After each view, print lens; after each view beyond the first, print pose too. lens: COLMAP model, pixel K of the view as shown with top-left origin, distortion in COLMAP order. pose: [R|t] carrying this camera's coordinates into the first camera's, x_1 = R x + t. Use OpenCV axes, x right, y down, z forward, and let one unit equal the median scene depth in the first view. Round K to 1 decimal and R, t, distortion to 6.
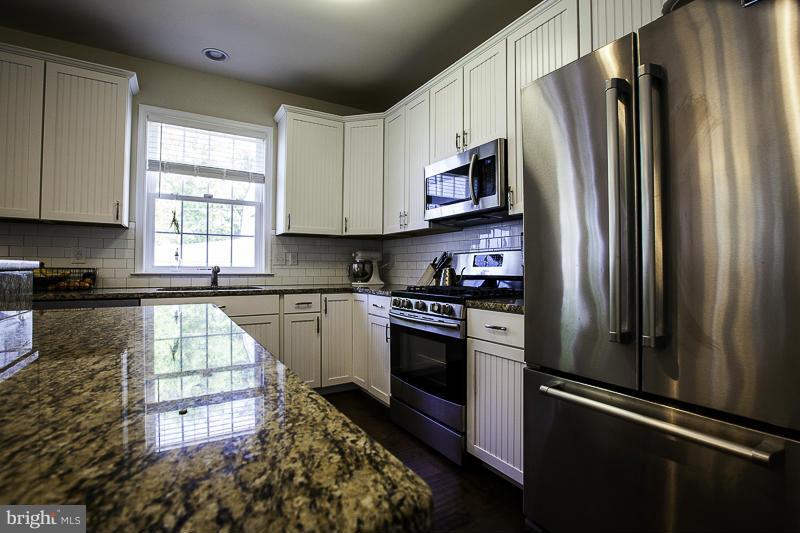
lens RADIAL K [[365.0, 0, 399.1], [0, 365.0, 261.1], [0, 0, 1]] dist [-0.009722, 0.000560]
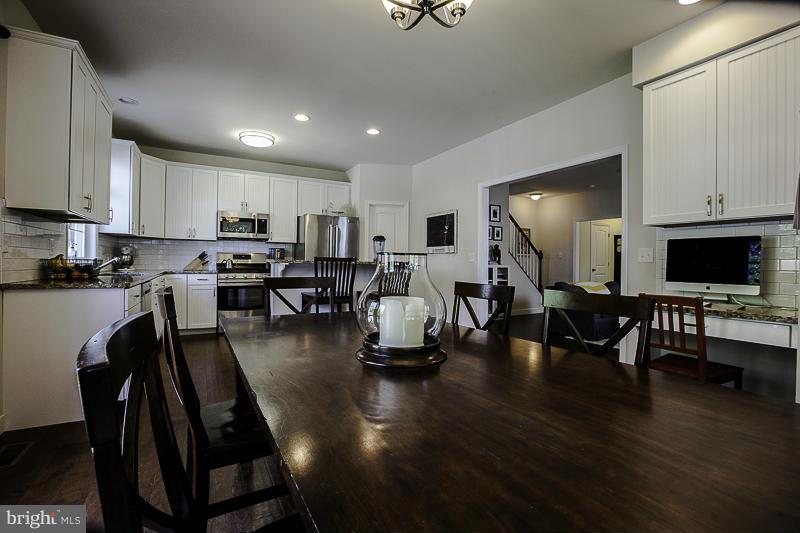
lens RADIAL K [[365.0, 0, 399.1], [0, 365.0, 261.1], [0, 0, 1]] dist [-0.009722, 0.000560]
pose [[0.036654, 0.002497, 0.999325, -1.819712], [-0.031125, 0.999515, -0.001356, -0.003358], [-0.998843, -0.031054, 0.036714, -0.088057]]
